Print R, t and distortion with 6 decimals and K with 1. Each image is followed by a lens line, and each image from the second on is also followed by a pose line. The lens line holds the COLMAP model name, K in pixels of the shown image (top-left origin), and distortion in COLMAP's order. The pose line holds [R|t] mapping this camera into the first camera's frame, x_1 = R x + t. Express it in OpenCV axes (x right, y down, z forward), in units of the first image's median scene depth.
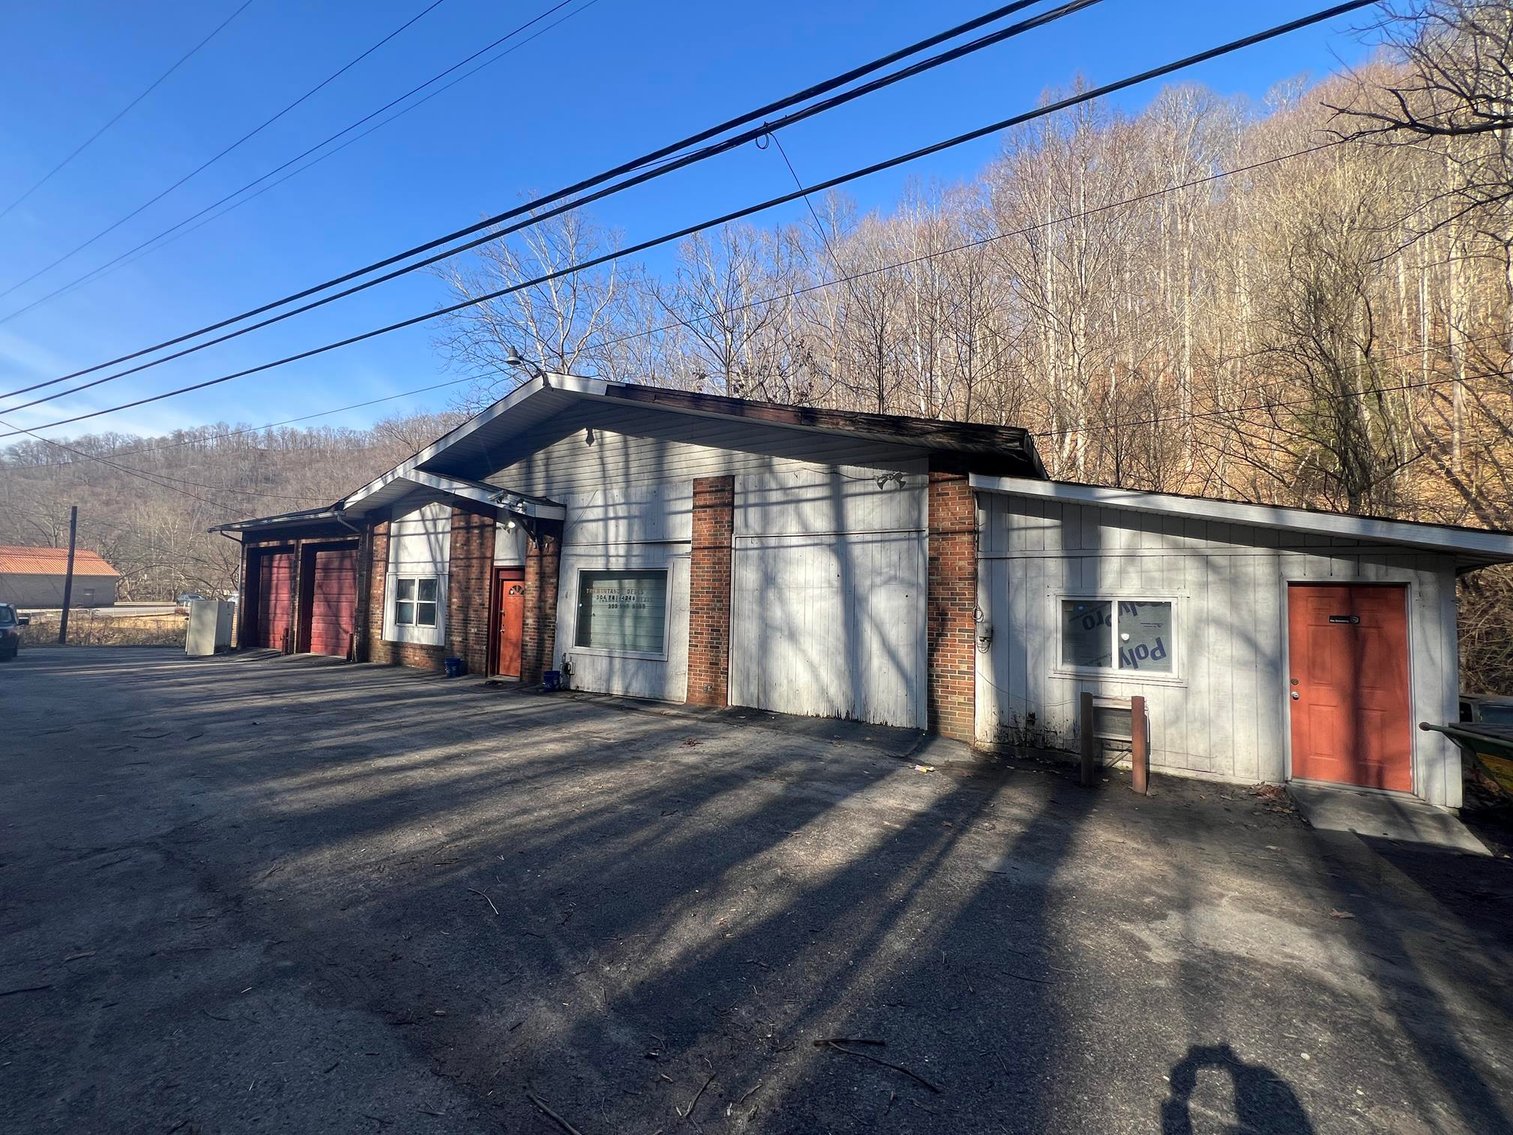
lens RADIAL K [[601.5, 0, 756.5], [0, 601.5, 567.7], [0, 0, 1]] dist [-0.003833, -0.000004]
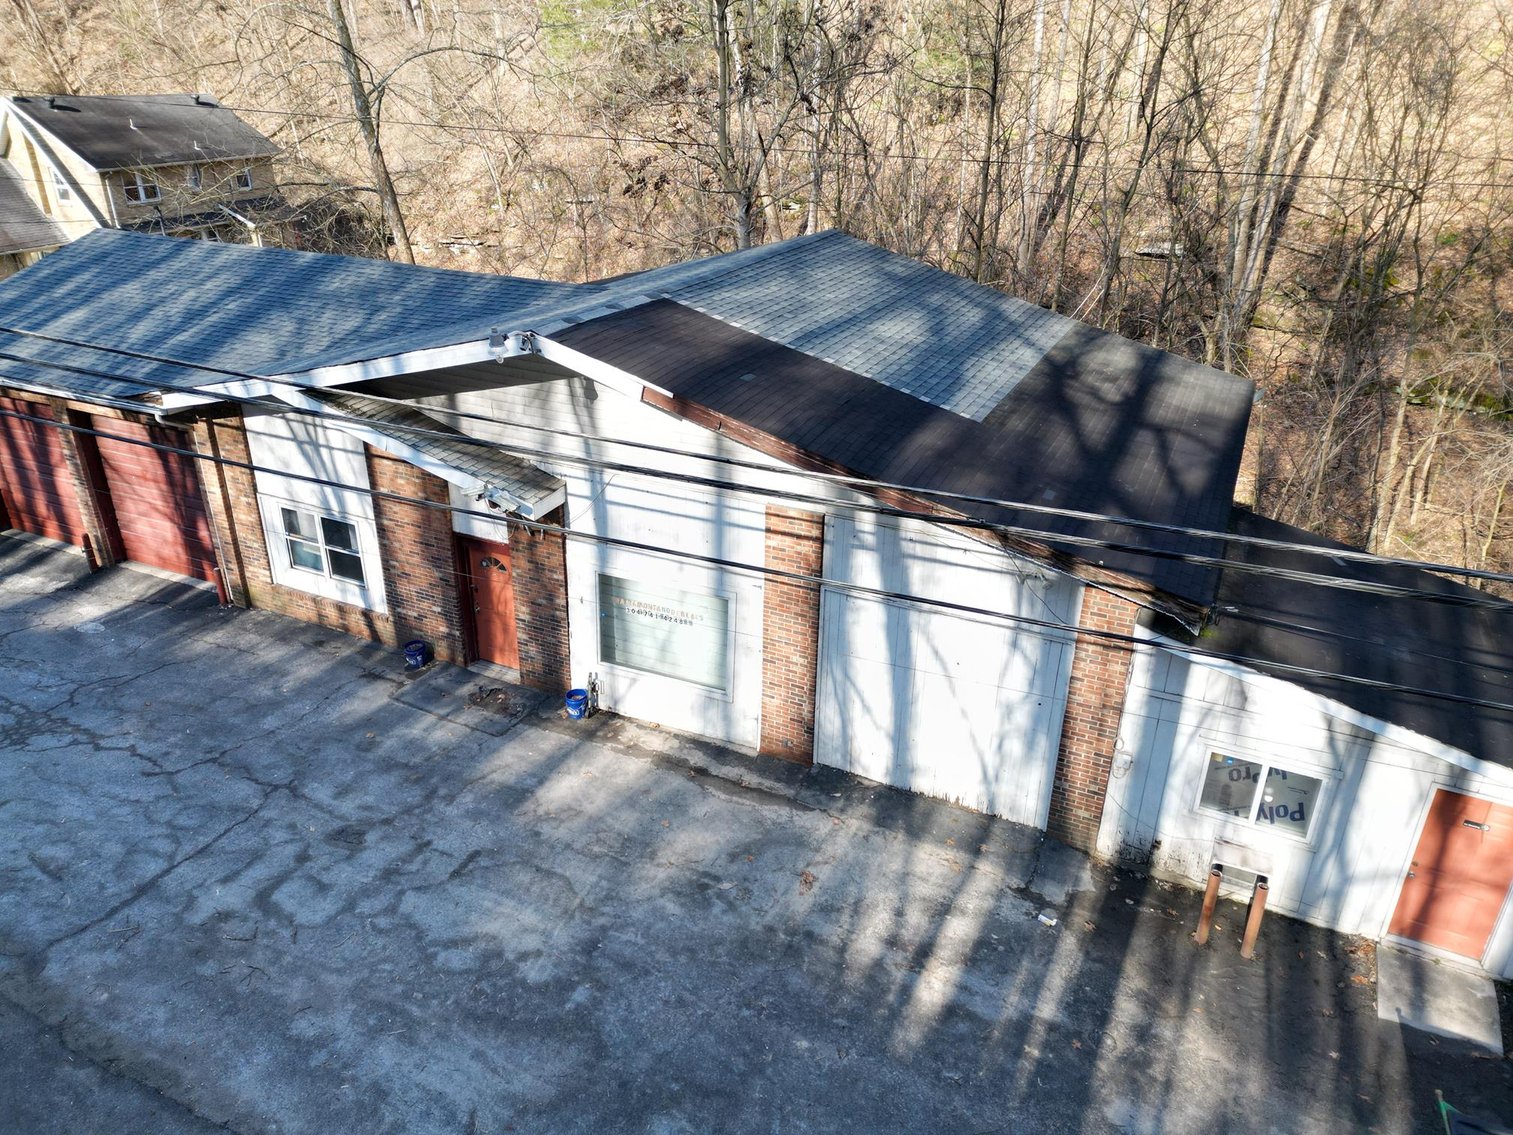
lens RADIAL K [[1042.7, 0, 756.8], [0, 1042.7, 565.7], [0, 0, 1]] dist [0.065102, -0.048715]
pose [[0.997001, -0.039718, 0.066420, -0.160012], [0.003608, 0.881176, 0.472774, -0.540774], [-0.077305, -0.471117, 0.878677, -0.132792]]
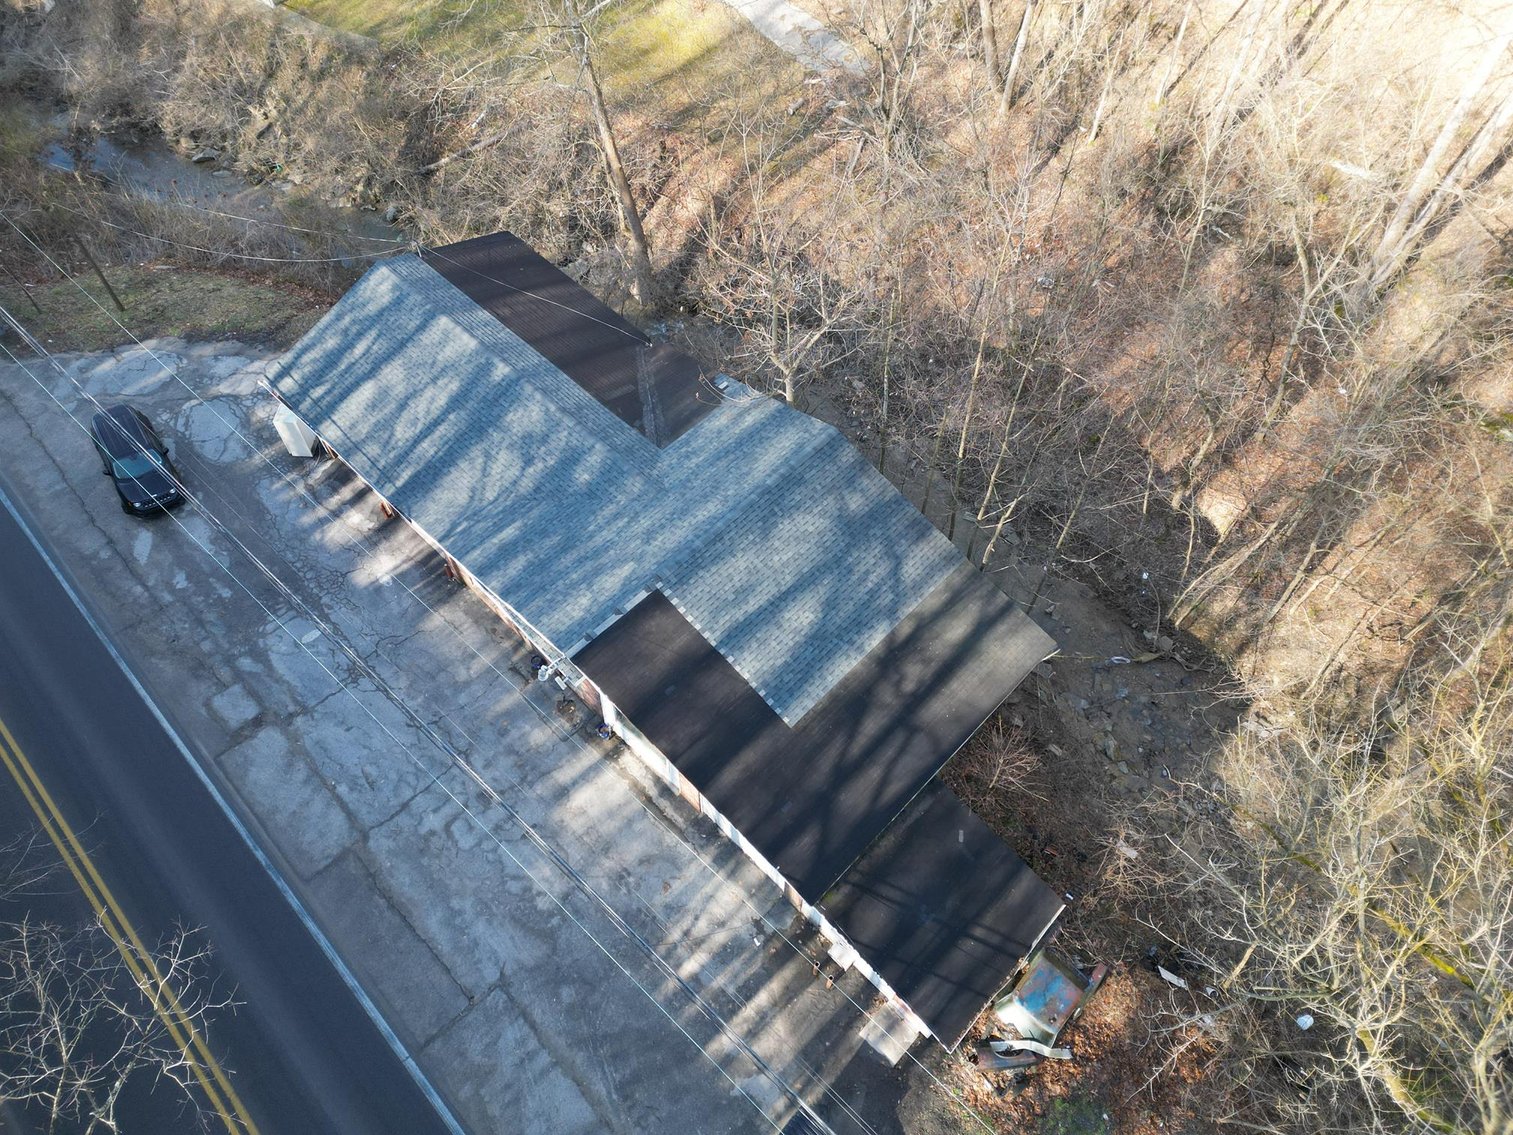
lens RADIAL K [[1042.7, 0, 758.9], [0, 1042.7, 571.8], [0, 0, 1]] dist [0.065102, -0.048715]
pose [[0.969054, 0.203591, -0.139592, 0.288204], [0.017545, 0.507255, 0.861617, -2.003601], [0.246226, -0.837403, 0.487985, 0.112449]]
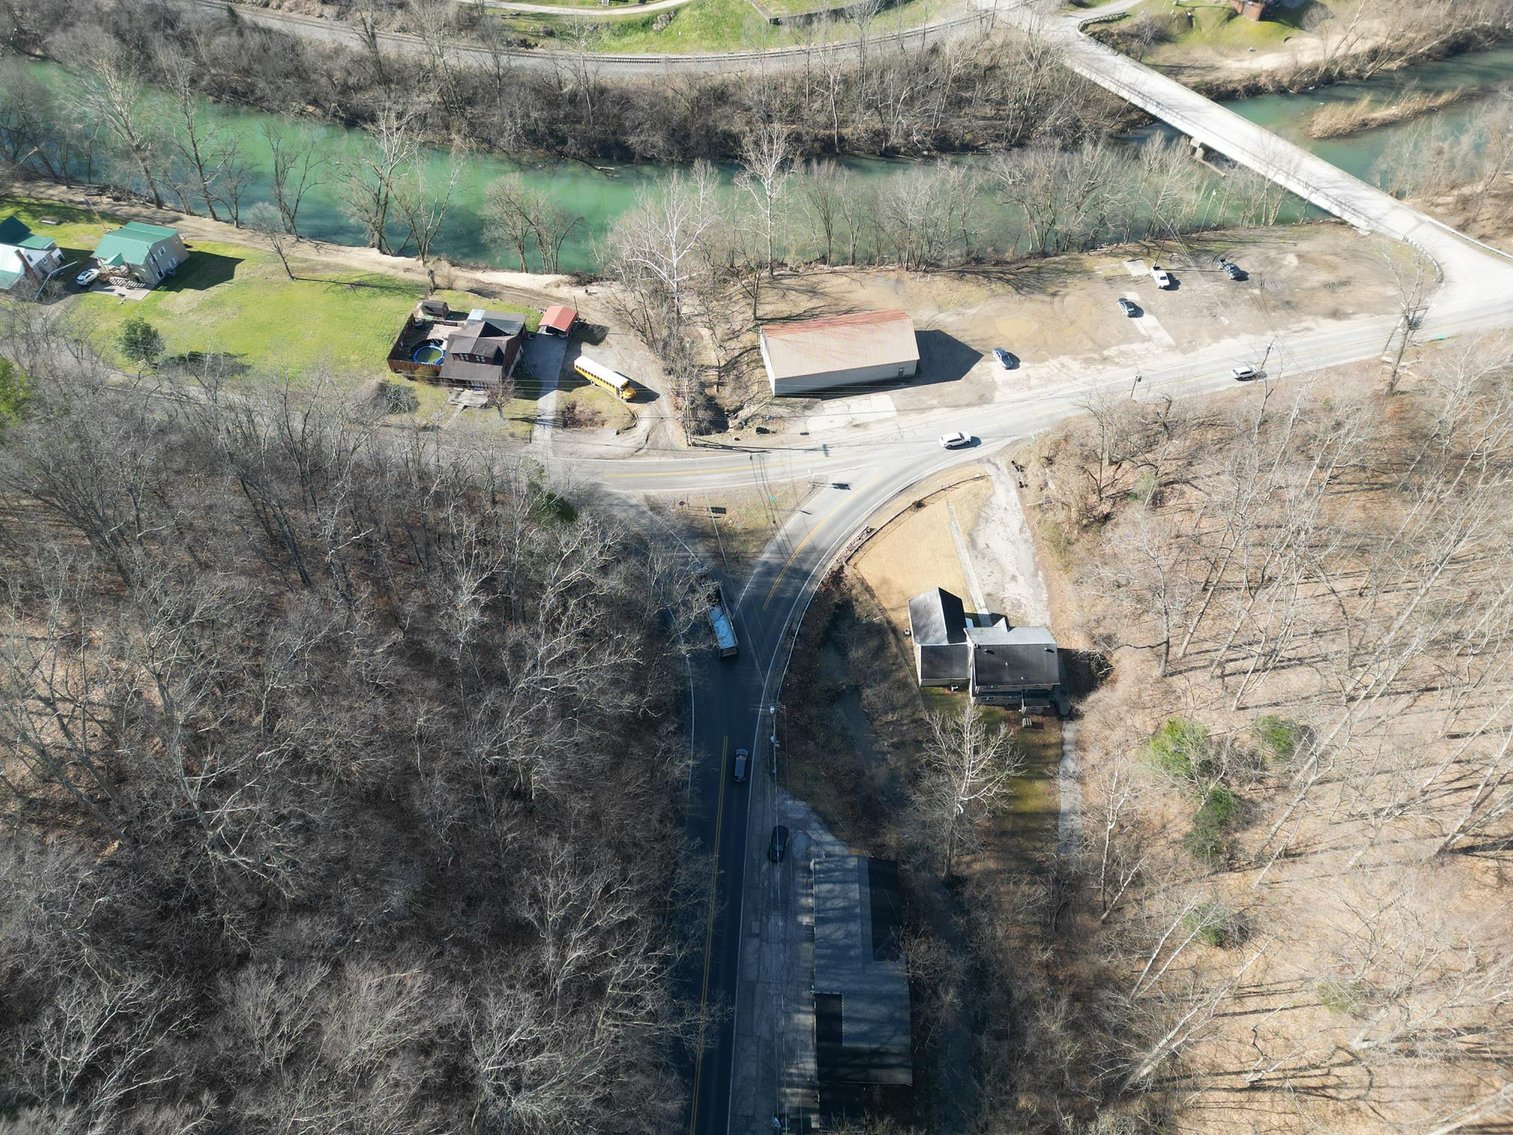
lens RADIAL K [[1042.7, 0, 749.4], [0, 1042.7, 565.5], [0, 0, 1]] dist [0.065102, -0.048715]
pose [[0.478737, 0.679912, -0.555455, 1.818912], [0.052973, 0.609144, 0.791288, -9.077430], [0.876359, -0.408243, 0.255603, -0.380821]]
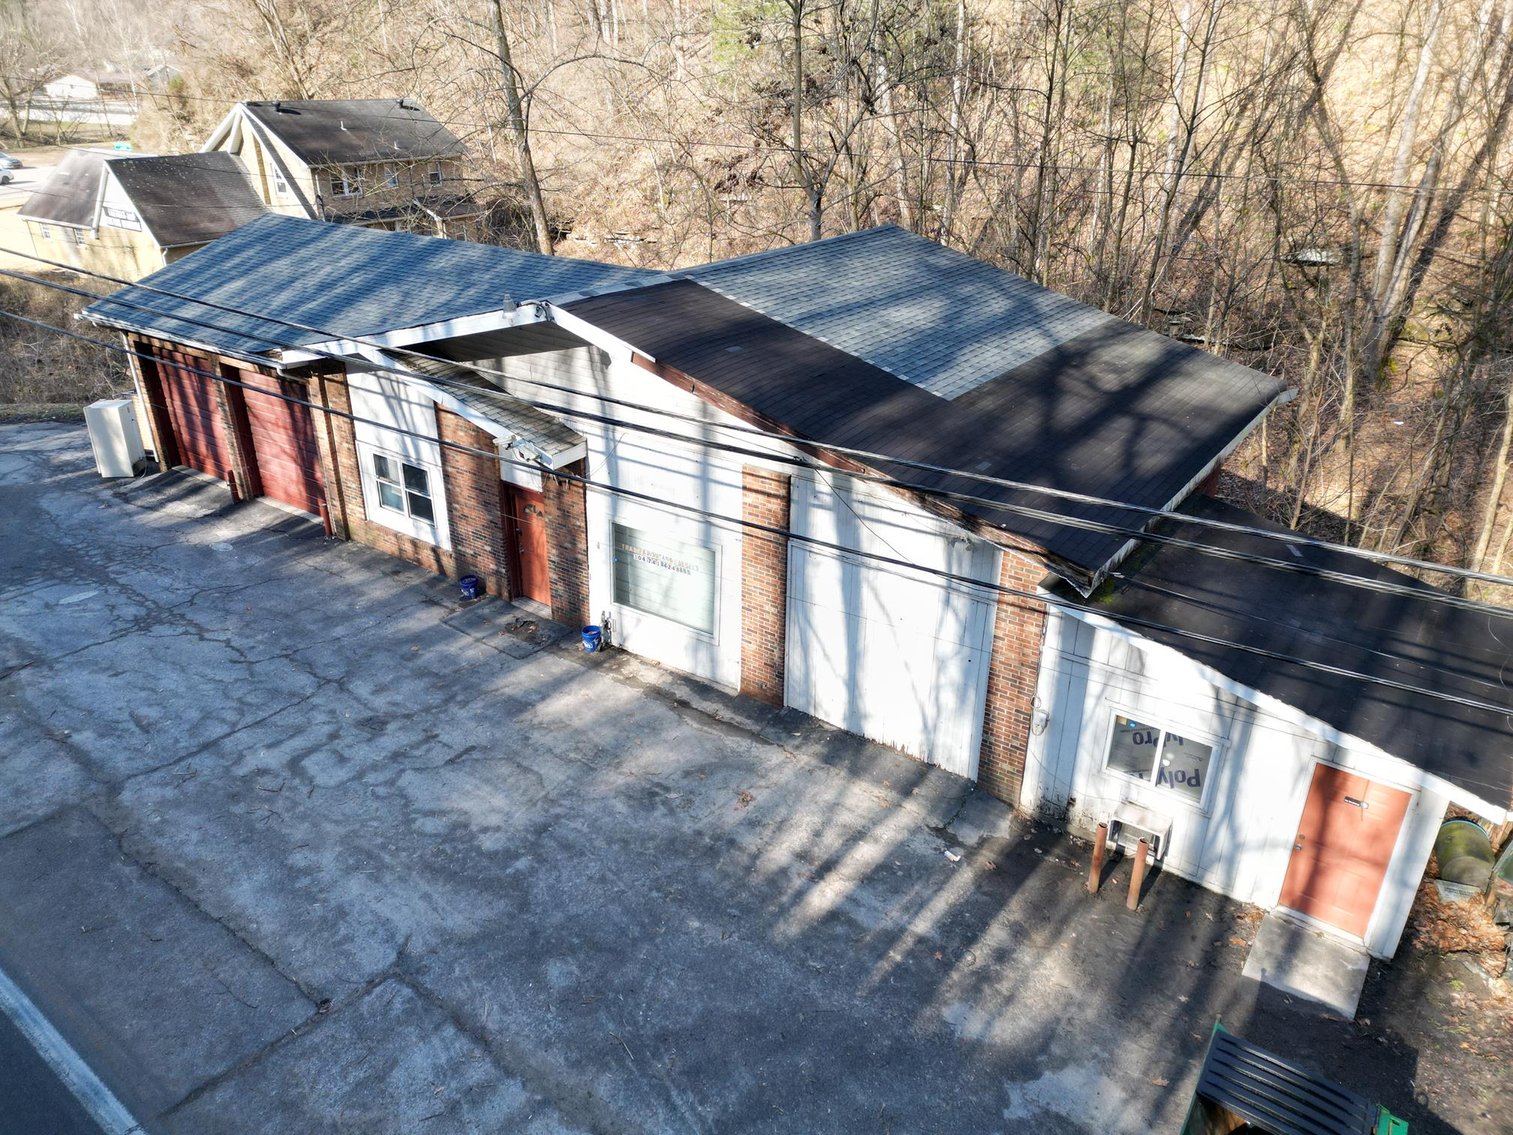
lens RADIAL K [[1042.7, 0, 757.6], [0, 1042.7, 565.0], [0, 0, 1]] dist [0.065102, -0.048715]
pose [[0.994849, 0.032320, -0.096077, 0.046058], [0.016474, 0.883657, 0.467846, -0.545066], [0.100020, -0.467019, 0.878573, -0.254949]]
